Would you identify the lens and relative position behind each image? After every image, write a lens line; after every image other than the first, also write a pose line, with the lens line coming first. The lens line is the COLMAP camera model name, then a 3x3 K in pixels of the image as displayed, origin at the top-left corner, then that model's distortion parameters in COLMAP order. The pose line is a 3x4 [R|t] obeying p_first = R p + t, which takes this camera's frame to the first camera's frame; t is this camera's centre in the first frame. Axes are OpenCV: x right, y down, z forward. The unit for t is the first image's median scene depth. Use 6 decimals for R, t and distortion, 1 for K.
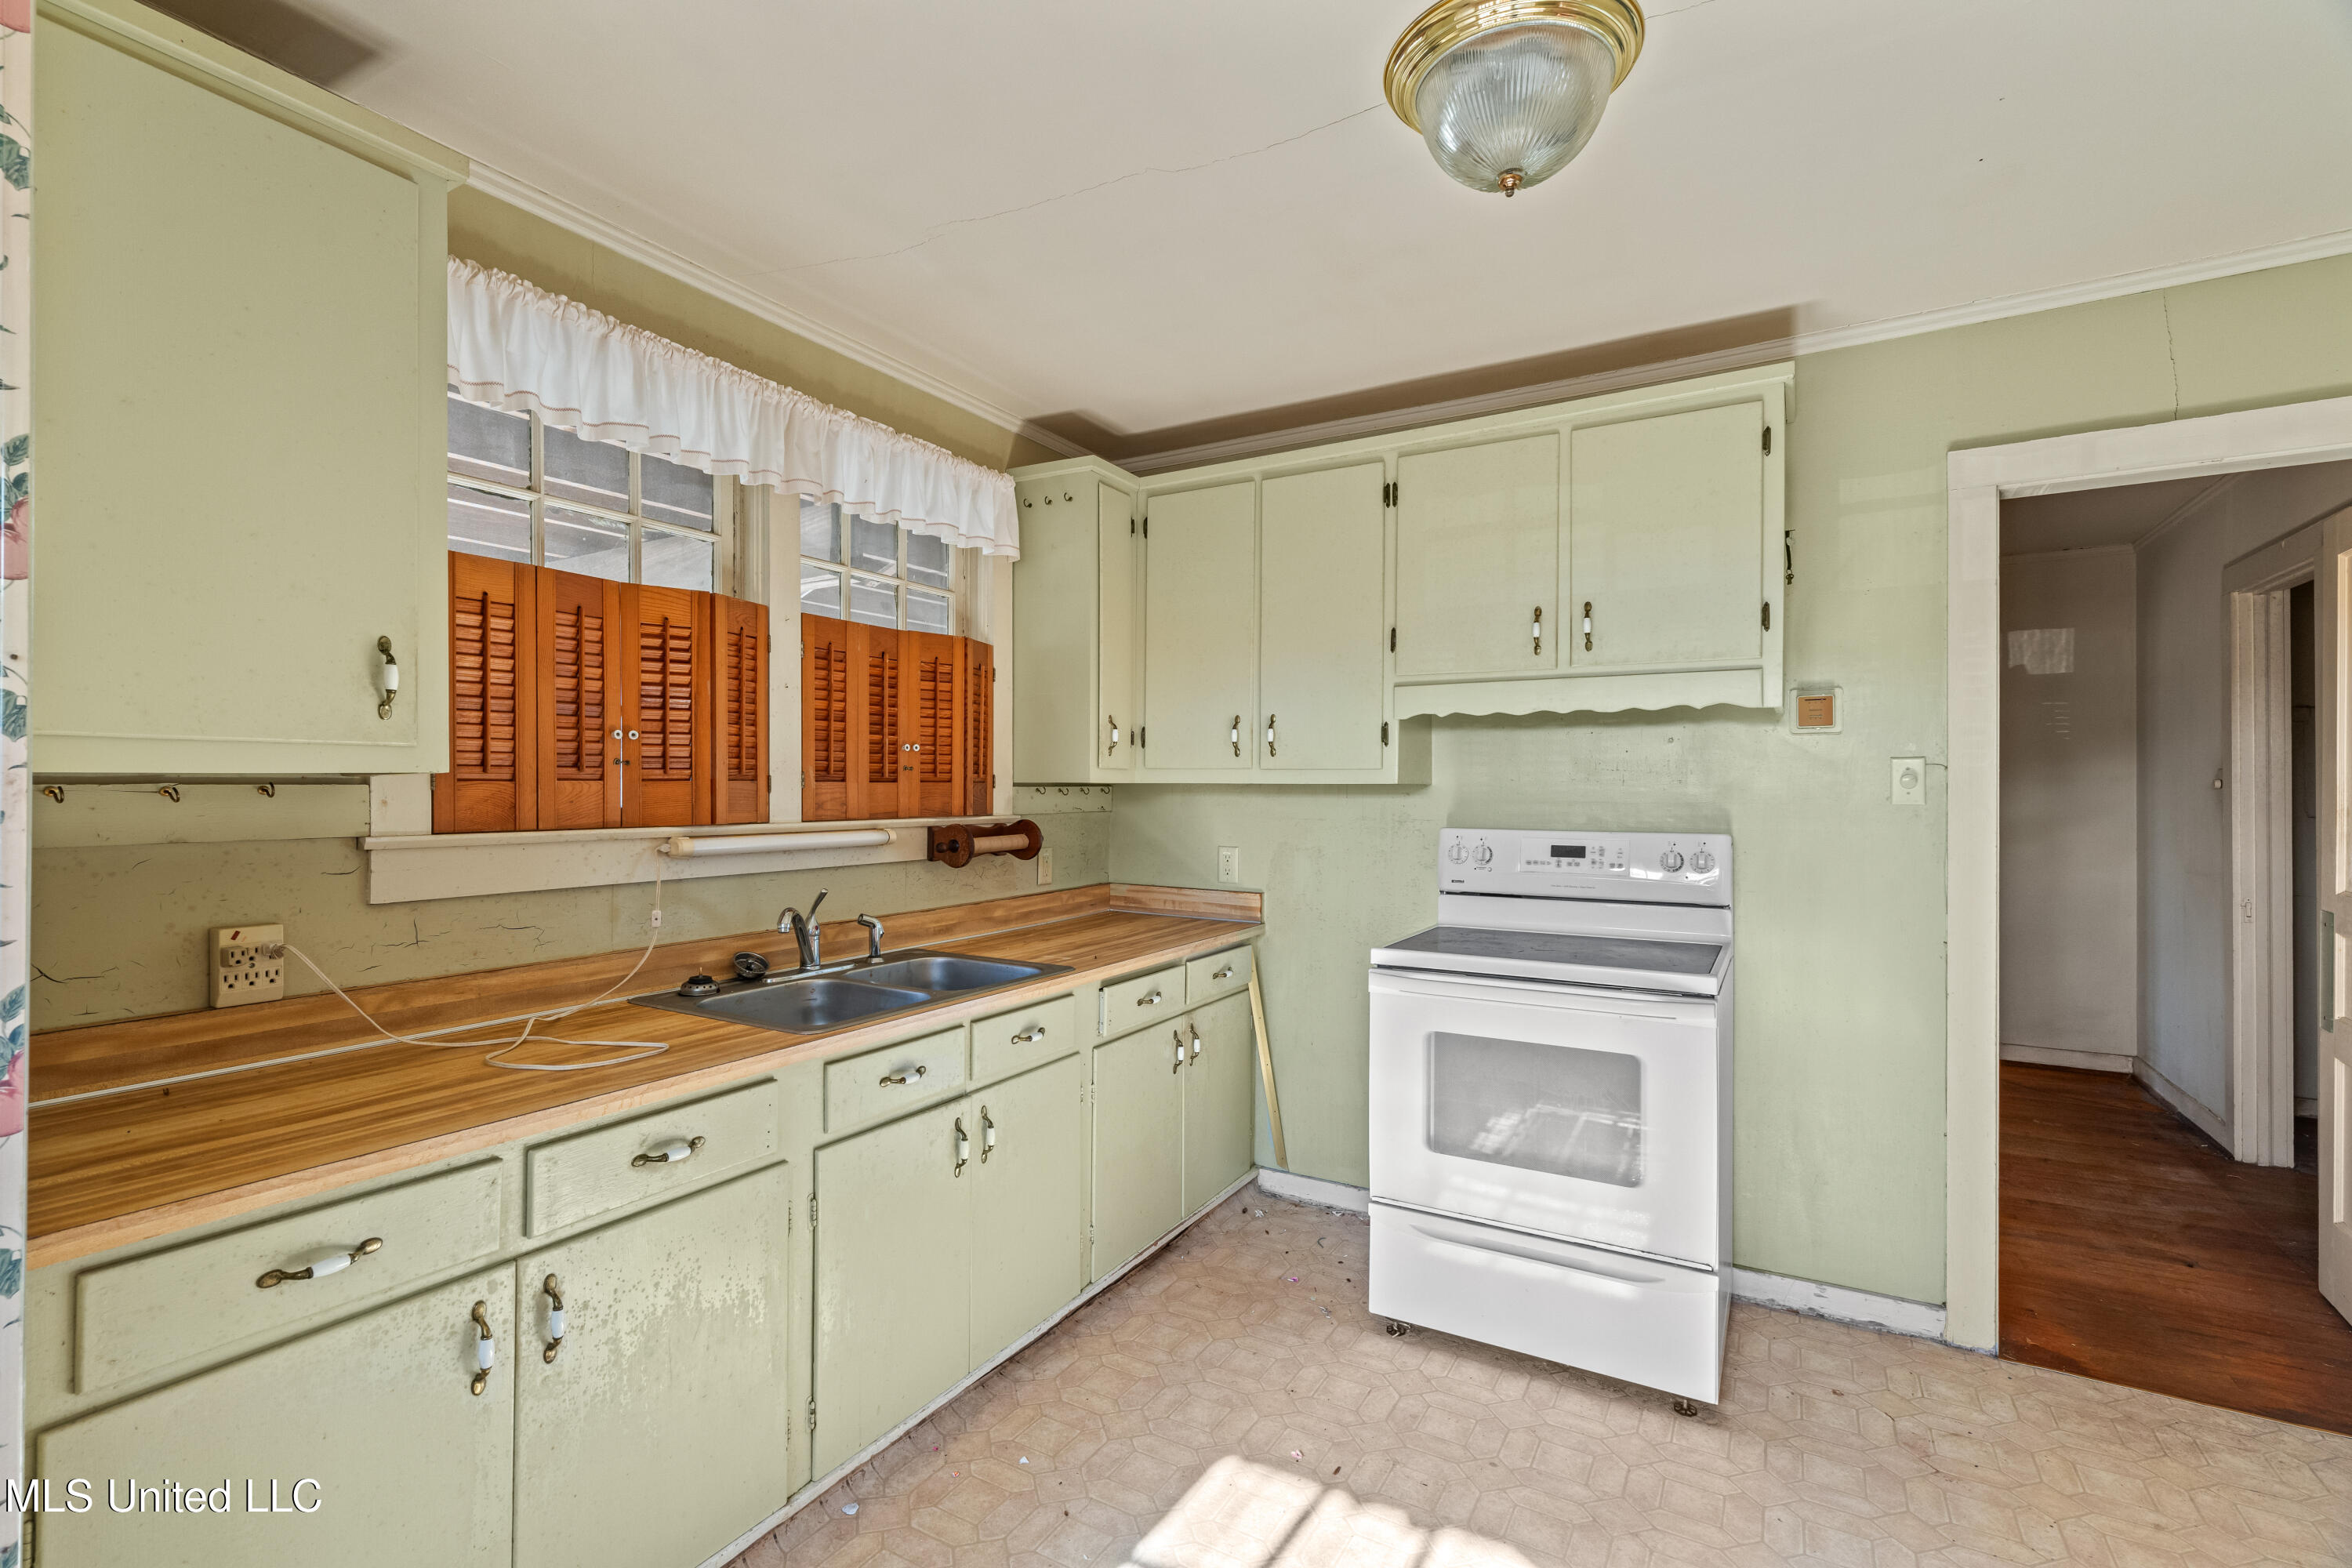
lens RADIAL K [[1062.6, 0, 1175.3], [0, 1062.6, 785.8], [0, 0, 1]] dist [0.001448, 0.000463]
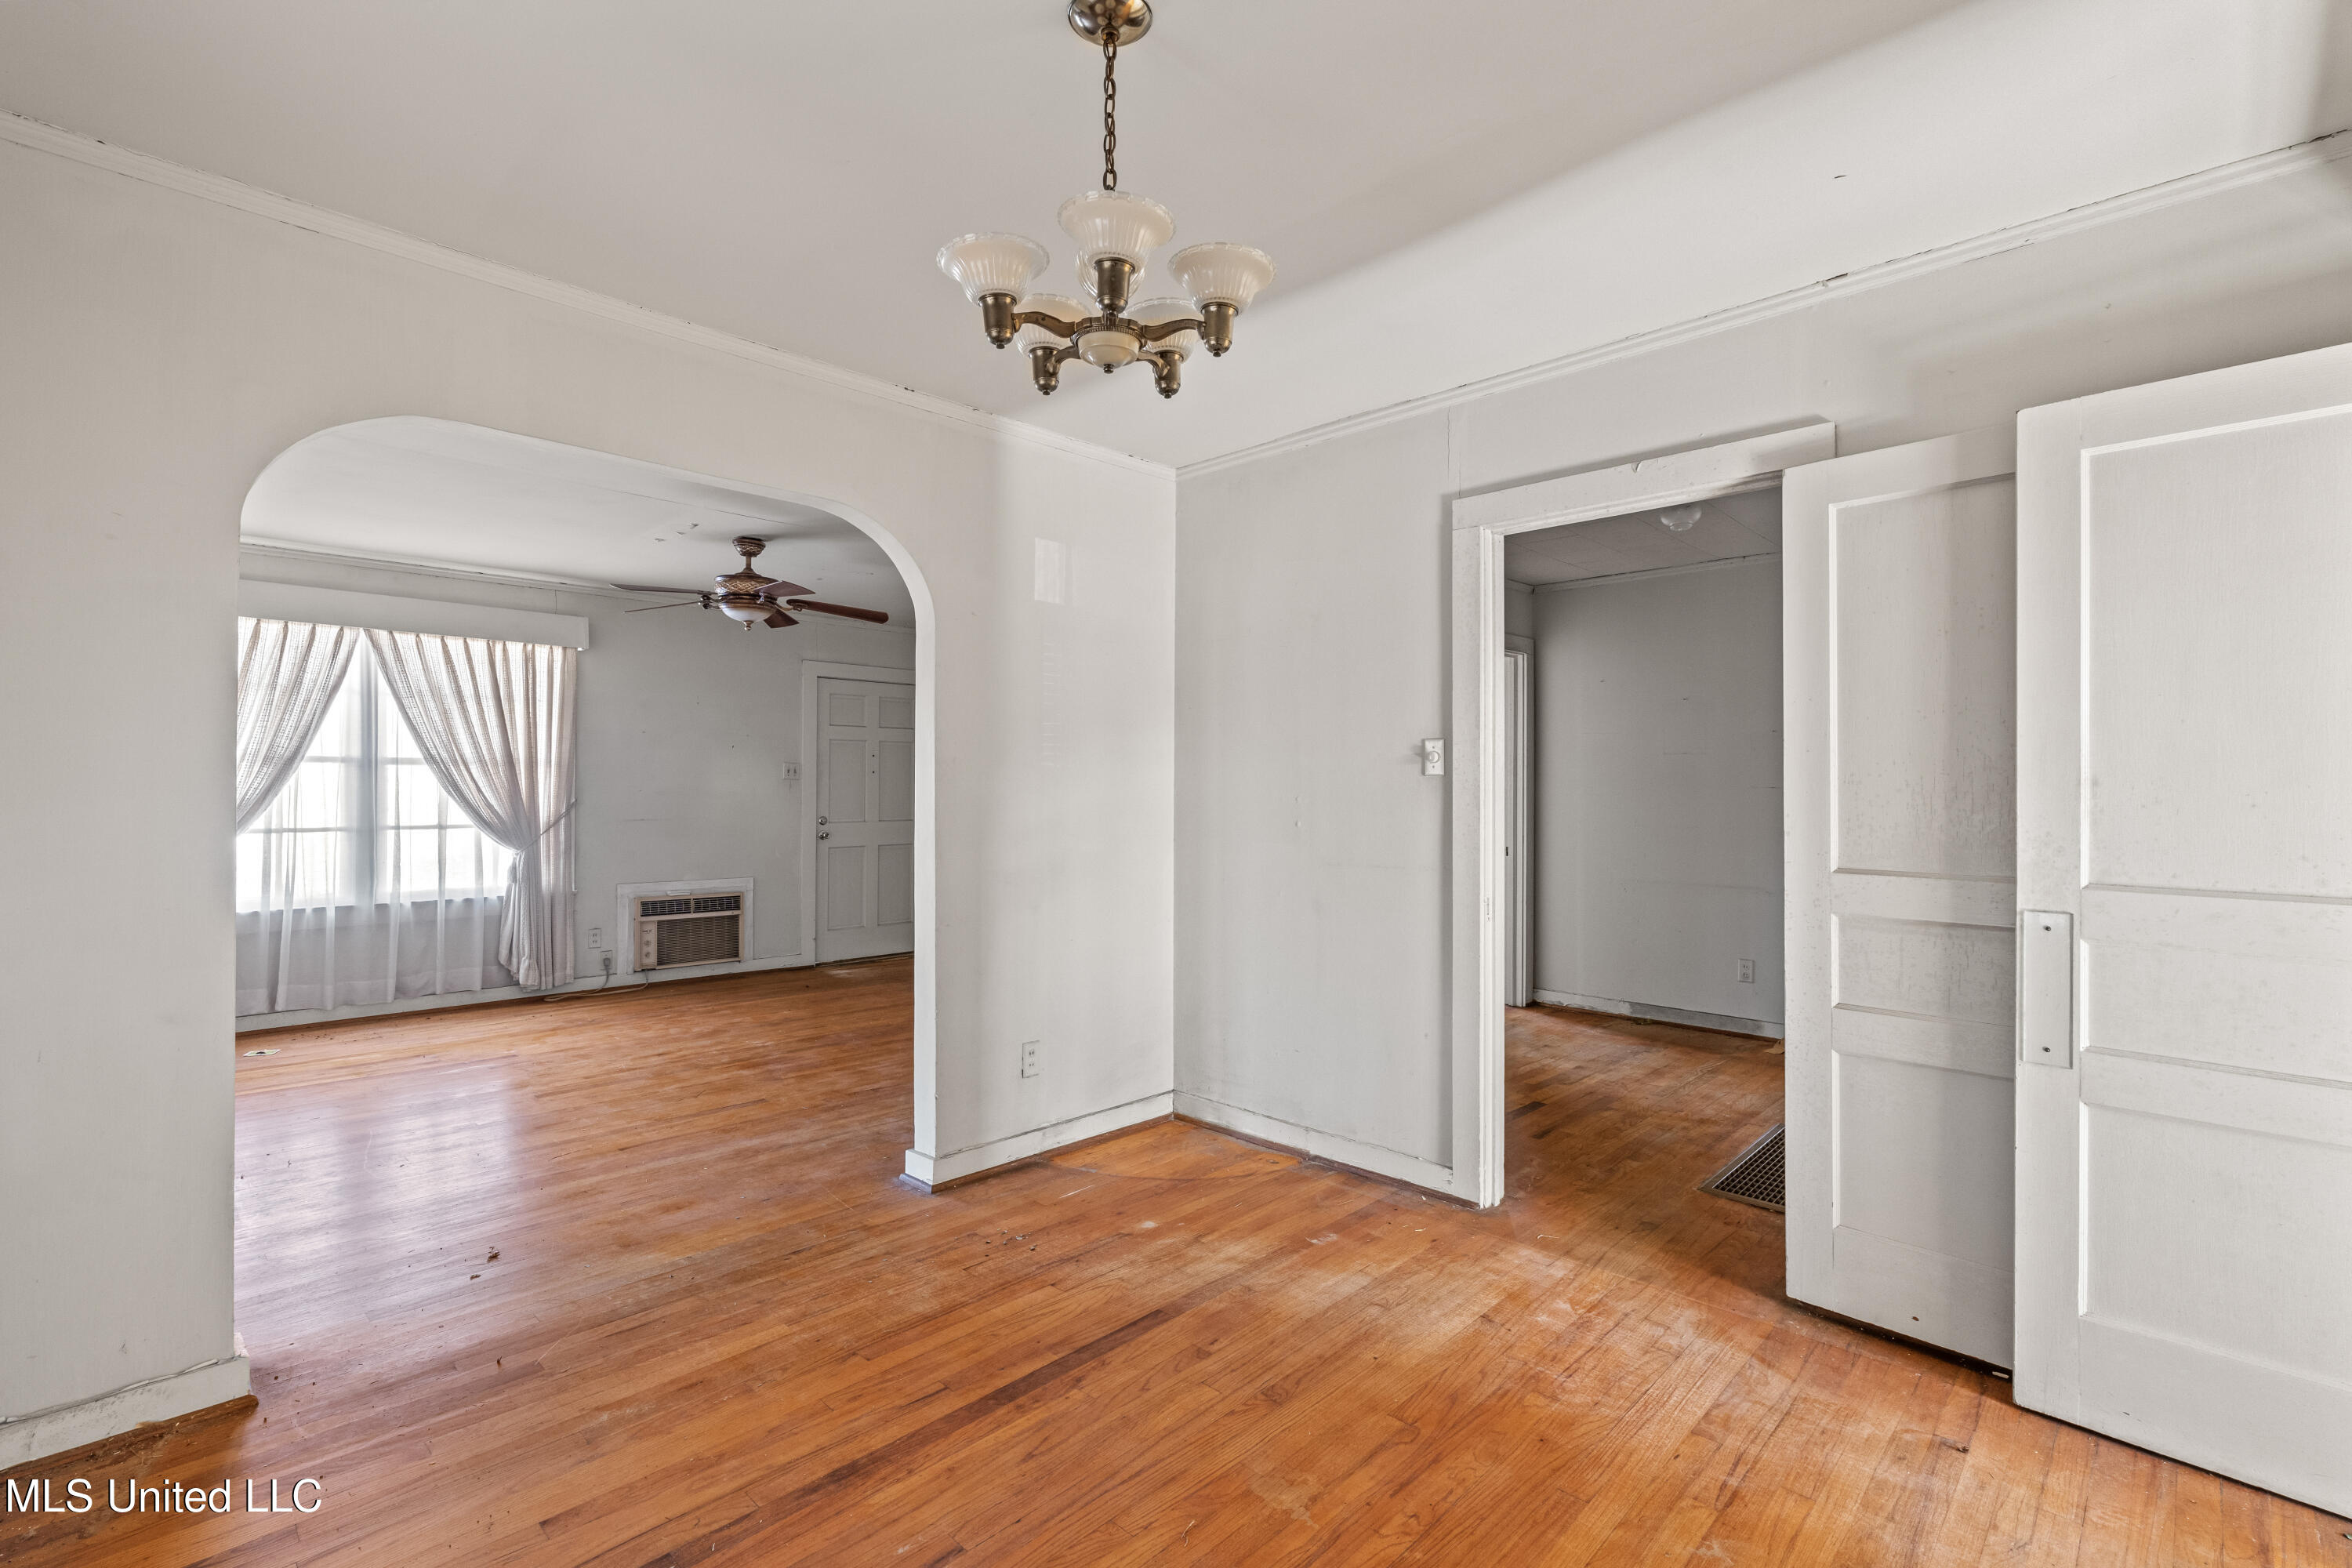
lens RADIAL K [[1062.6, 0, 1160.3], [0, 1062.6, 778.9], [0, 0, 1]] dist [0.001448, 0.000463]
pose [[0.245849, 0.003622, 0.969301, 0.142912], [-0.003755, 0.999989, -0.002785, 0.022355], [-0.969301, -0.002955, 0.245860, 1.139493]]
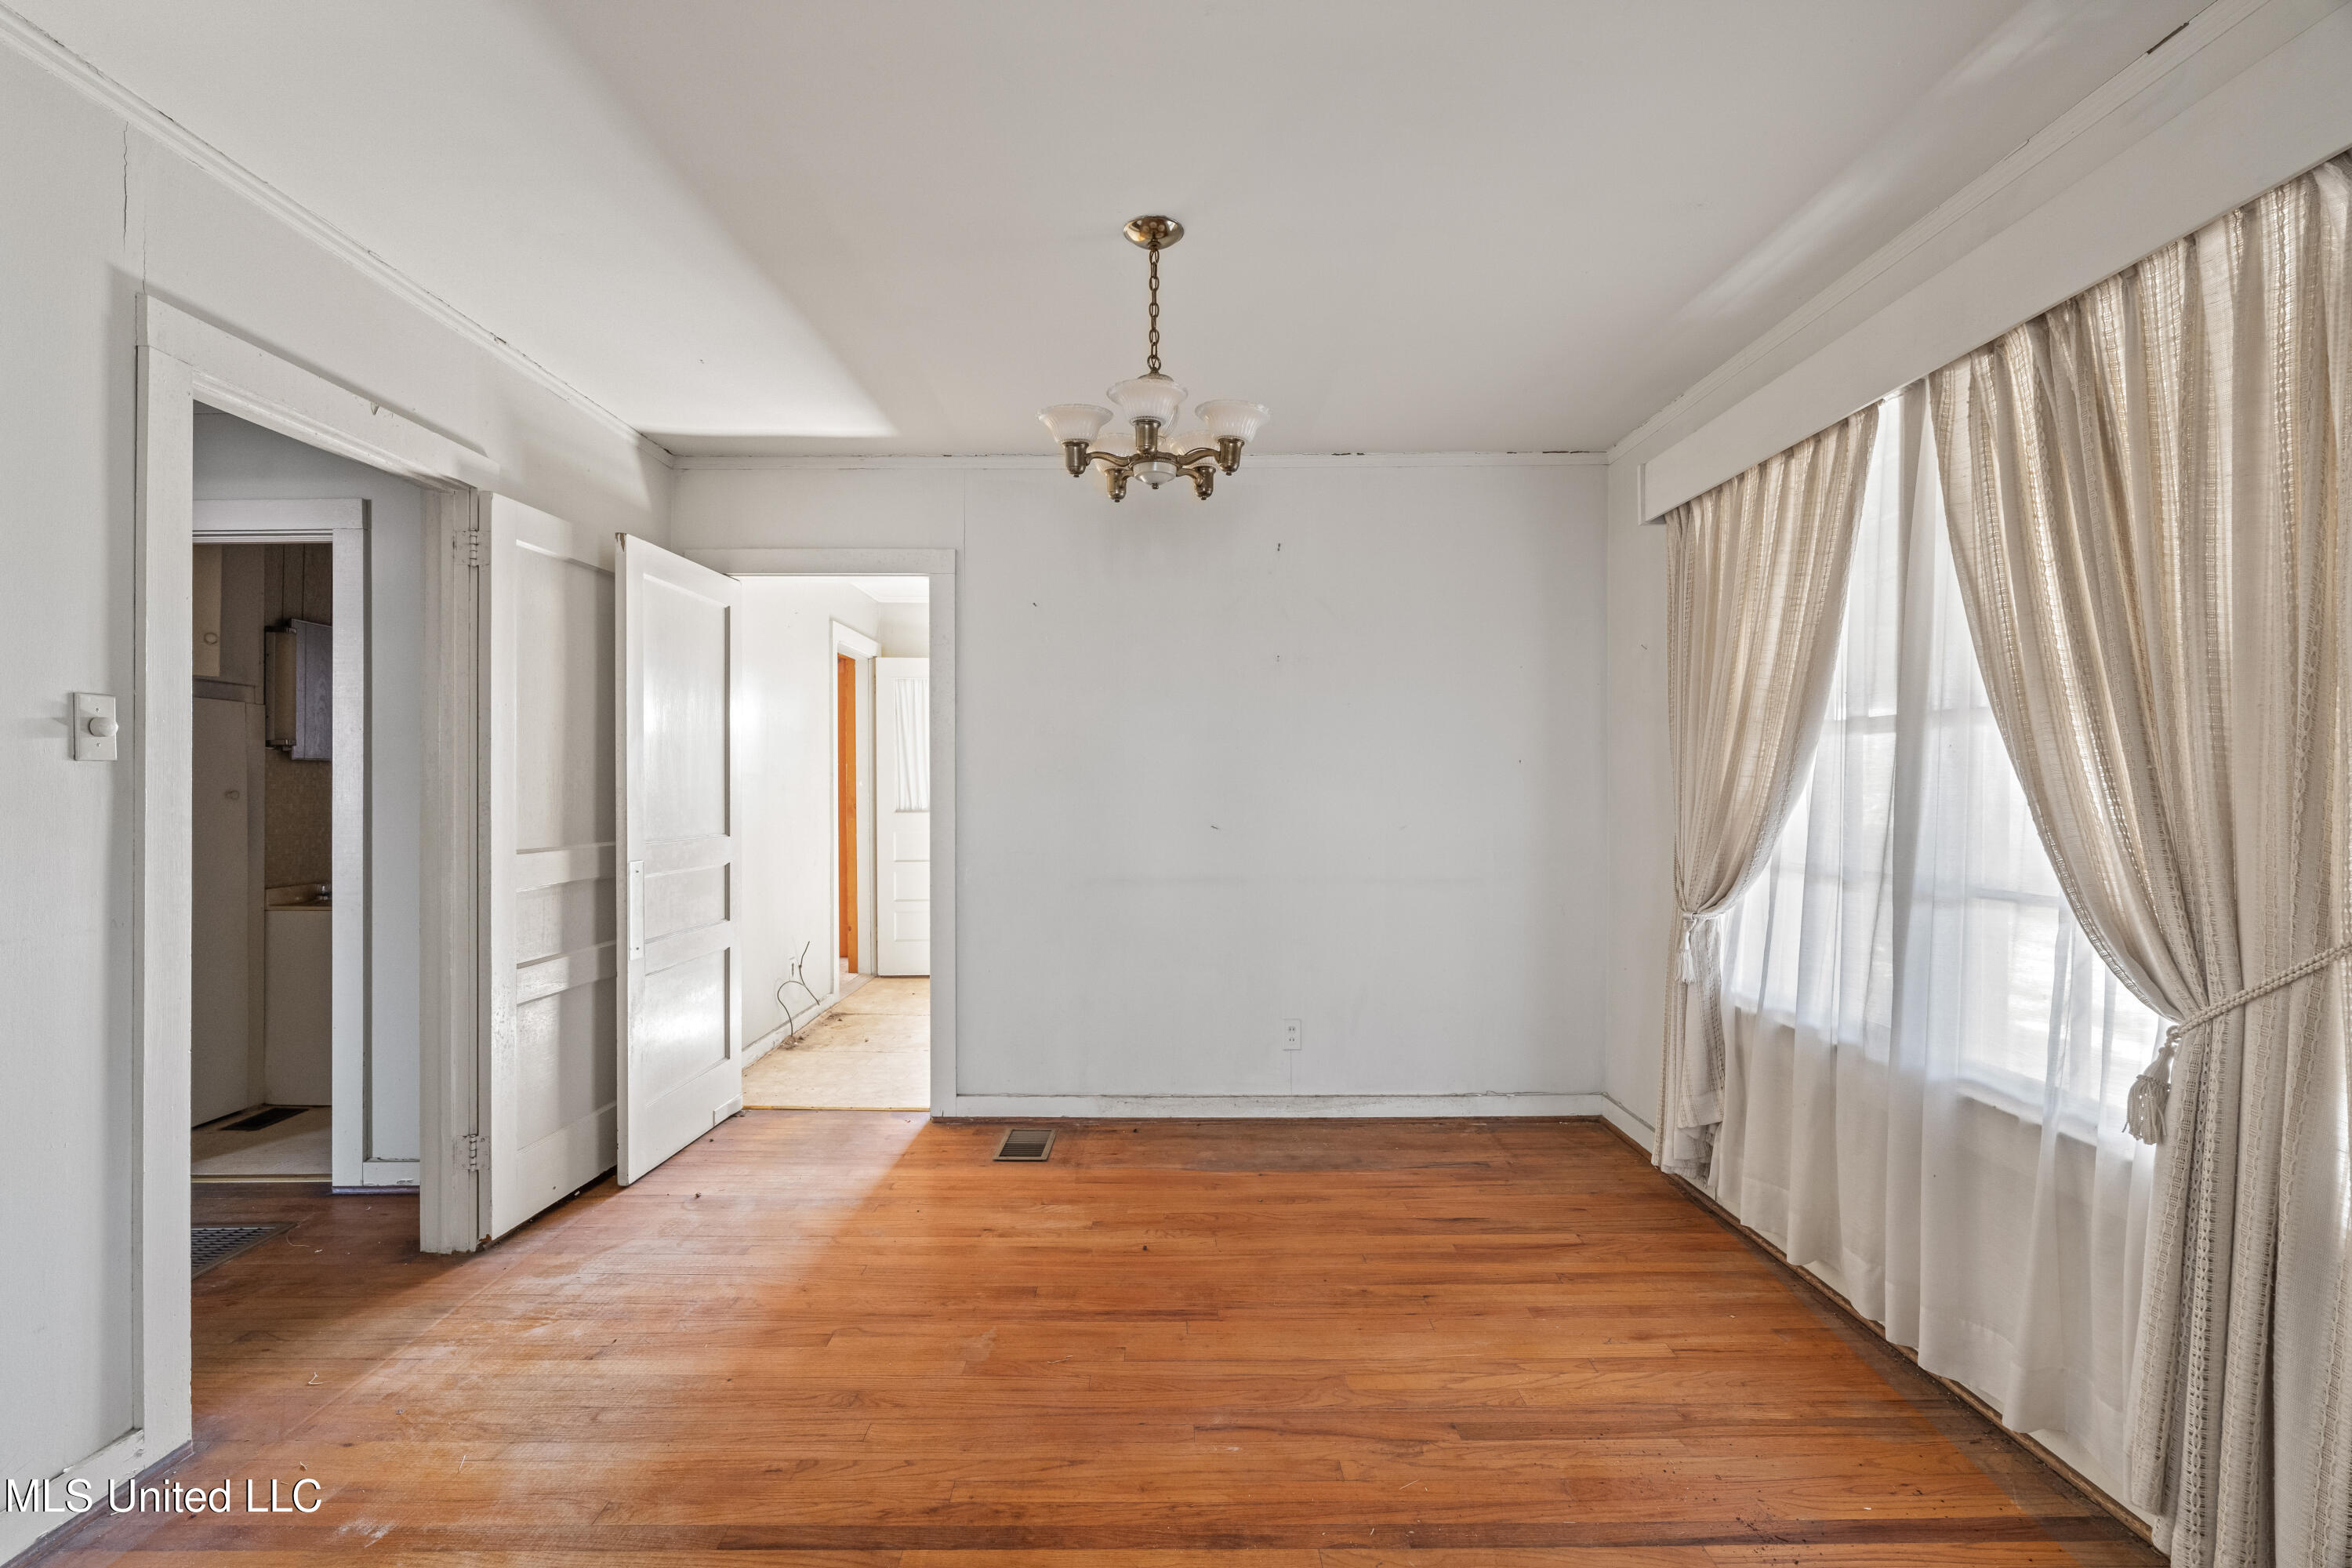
lens RADIAL K [[1062.6, 0, 1168.4], [0, 1062.6, 790.9], [0, 0, 1]] dist [0.001448, 0.000463]
pose [[-0.859343, -0.001961, -0.511396, 0.934441], [-0.003622, 0.999991, 0.002252, 0.027889], [0.511387, 0.003787, -0.859342, 1.862175]]
